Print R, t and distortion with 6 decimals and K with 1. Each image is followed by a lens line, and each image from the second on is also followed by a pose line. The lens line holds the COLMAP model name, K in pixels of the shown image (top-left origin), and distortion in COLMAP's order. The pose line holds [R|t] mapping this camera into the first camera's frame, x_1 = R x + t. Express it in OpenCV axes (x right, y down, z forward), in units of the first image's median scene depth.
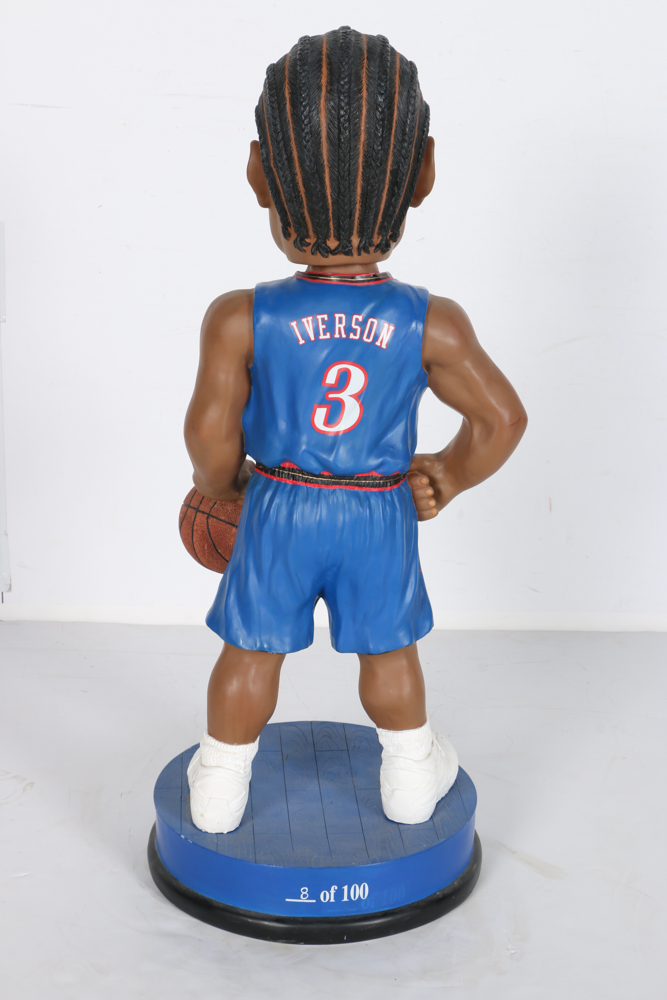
lens RADIAL K [[1595.2, 0, 329.8], [0, 1595.2, 498.1], [0, 0, 1]] dist [0.061596, 0.000000]
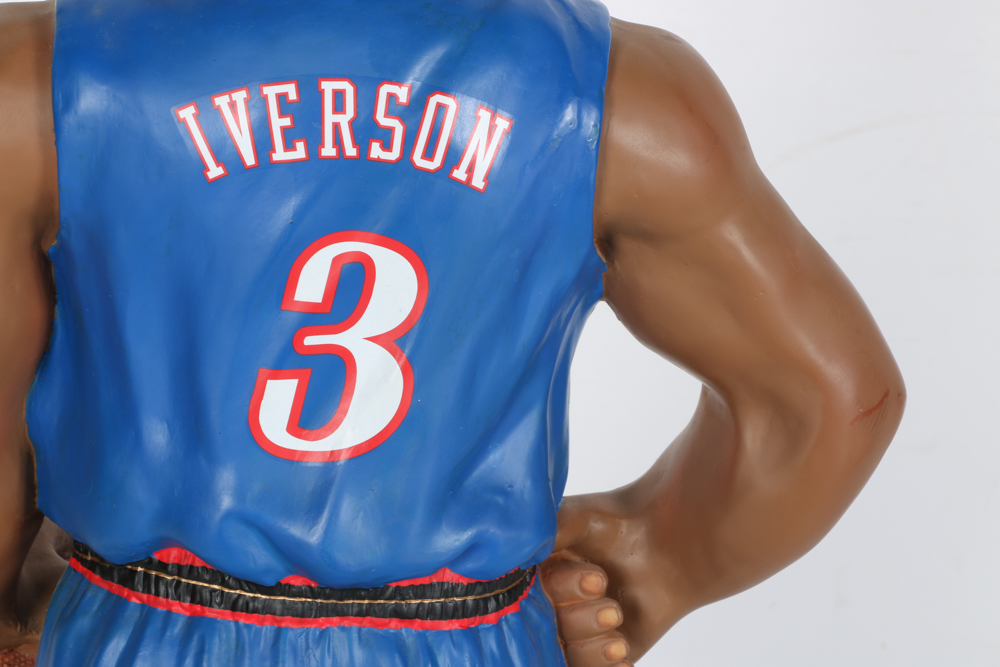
lens RADIAL K [[2686.8, 0, 500.9], [0, 2686.8, 339.3], [0, 0, 1]] dist [0.265687, 0.000000]
pose [[0.994786, -0.018330, 0.100328, -0.015097], [0.019449, 0.999759, -0.010182, -0.057363], [-0.100117, 0.012081, 0.994902, 0.461340]]
